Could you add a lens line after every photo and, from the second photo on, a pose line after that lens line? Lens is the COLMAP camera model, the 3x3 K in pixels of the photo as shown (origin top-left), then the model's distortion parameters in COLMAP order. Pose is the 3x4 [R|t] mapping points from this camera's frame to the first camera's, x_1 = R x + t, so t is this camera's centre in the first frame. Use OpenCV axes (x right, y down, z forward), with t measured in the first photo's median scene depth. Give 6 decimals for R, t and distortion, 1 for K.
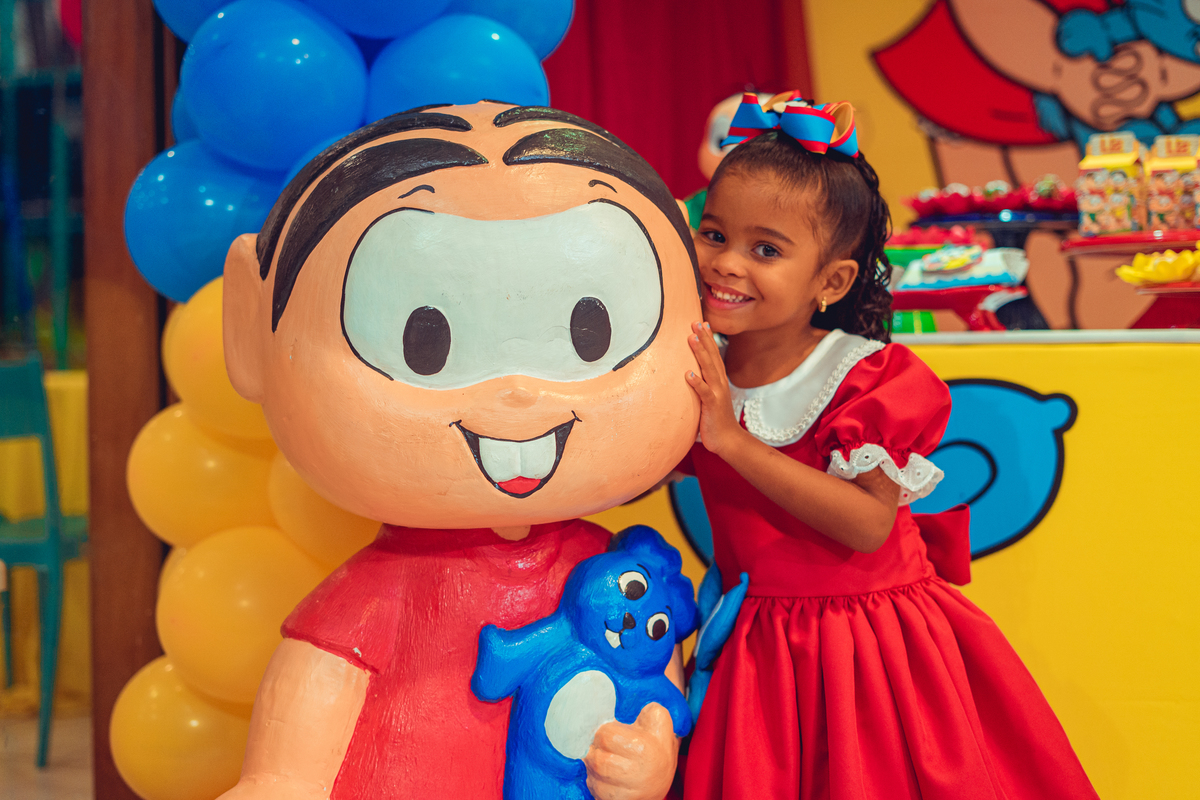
lens RADIAL K [[1802.3, 0, 600.0], [0, 1802.3, 400.0], [0, 0, 1]] dist [-0.053162, -0.002914]
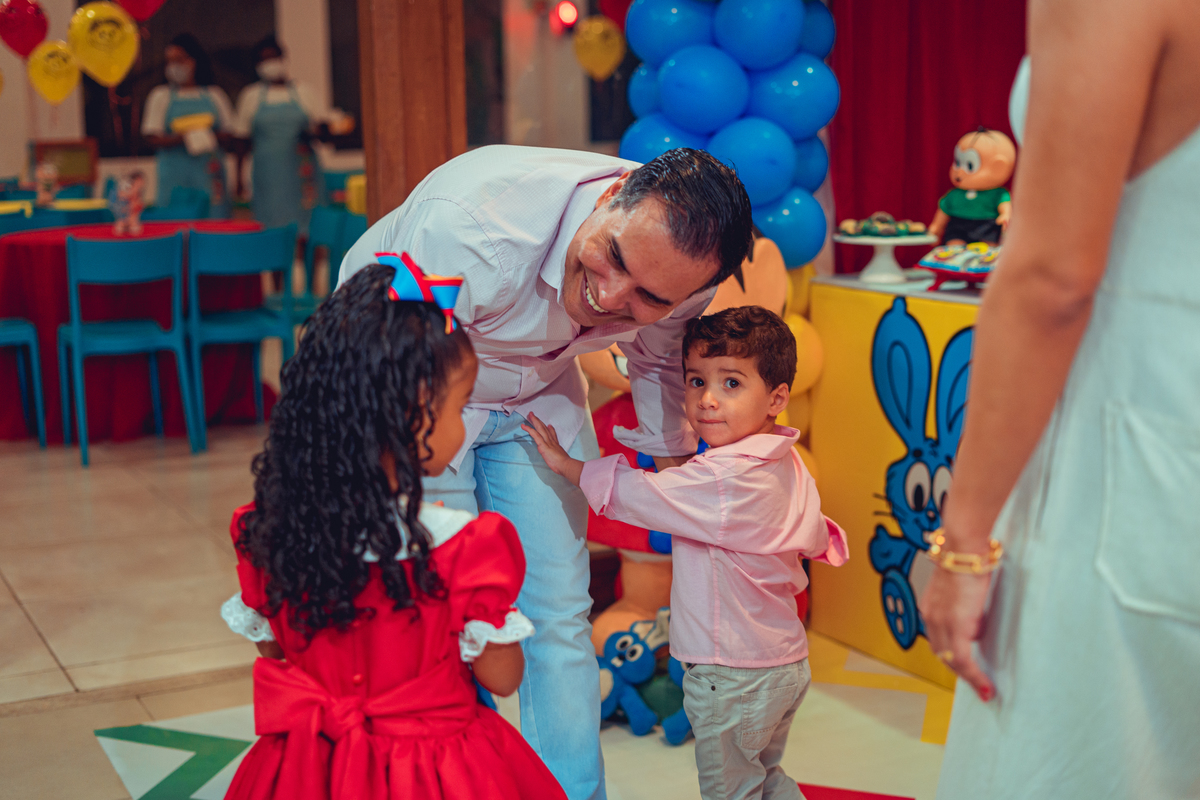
lens RADIAL K [[1764.7, 0, 602.9], [0, 1764.7, 401.4], [0, 0, 1]] dist [-0.022822, 0.025481]
pose [[0.776281, 0.100498, -0.622324, 1.287074], [-0.005958, 0.988336, 0.152173, -0.257051], [0.630358, -0.114421, 0.767826, -0.741565]]
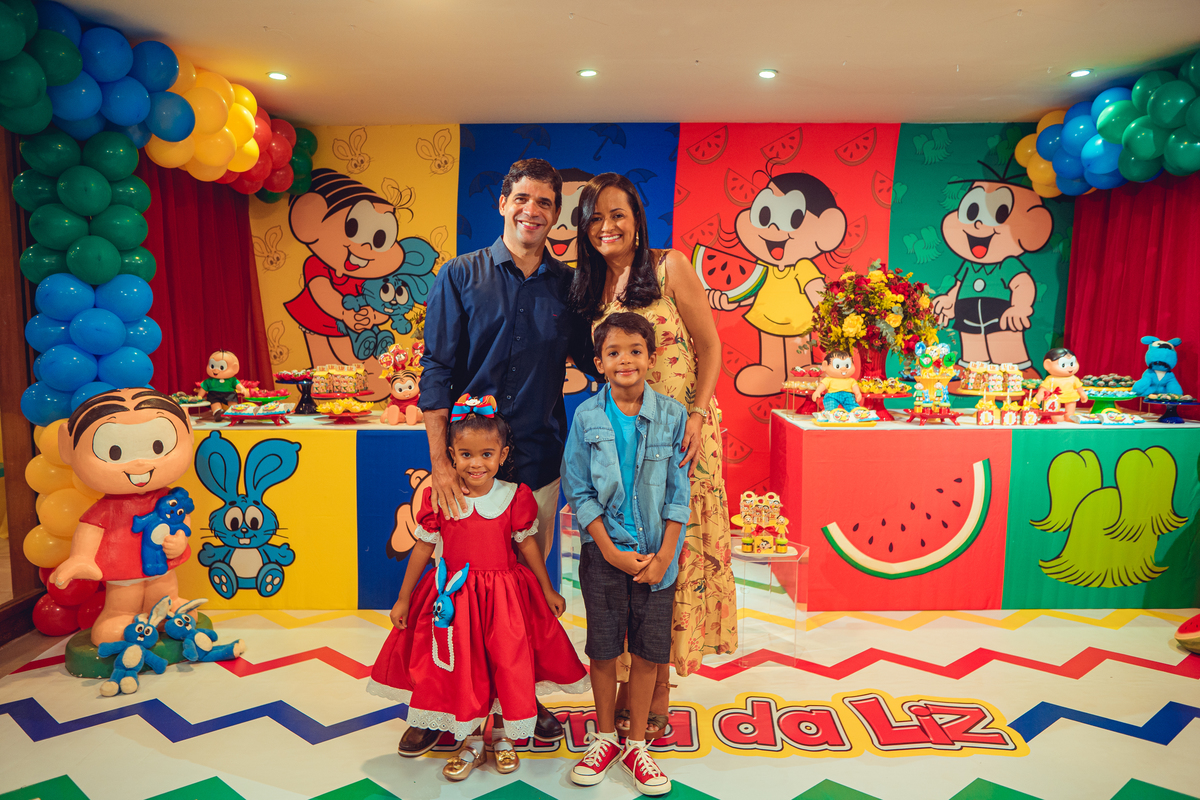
lens RADIAL K [[842.9, 0, 600.0], [0, 842.9, 400.0], [0, 0, 1]] dist [-0.051606, 0.049642]
pose [[0.920285, -0.028784, 0.390189, 0.190046], [0.002509, 0.997704, 0.067682, -0.279862], [-0.391242, -0.061308, 0.918244, -1.231866]]
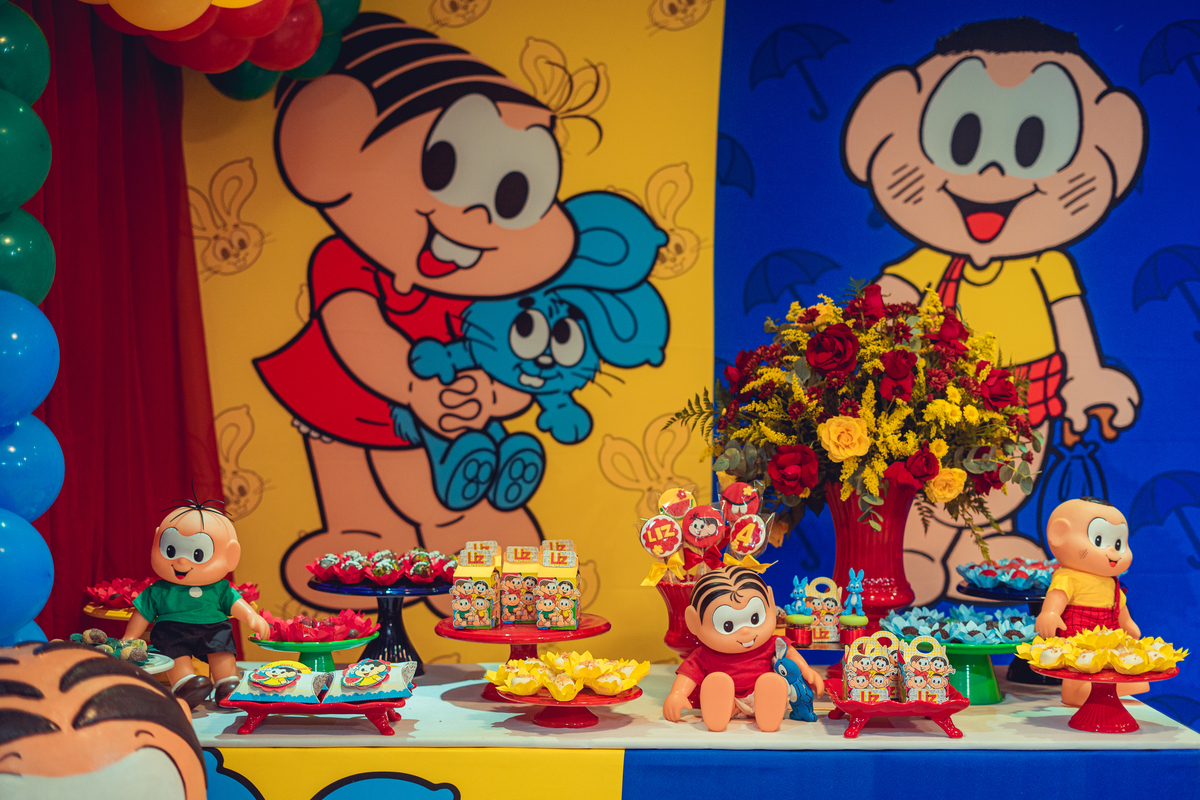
lens RADIAL K [[1764.7, 0, 602.9], [0, 1764.7, 401.4], [0, 0, 1]] dist [-0.022822, 0.025481]
pose [[0.922661, 0.007057, 0.385547, -0.190308], [-0.003624, 0.999947, -0.009632, -0.353138], [-0.385595, 0.007490, 0.922638, -0.350083]]
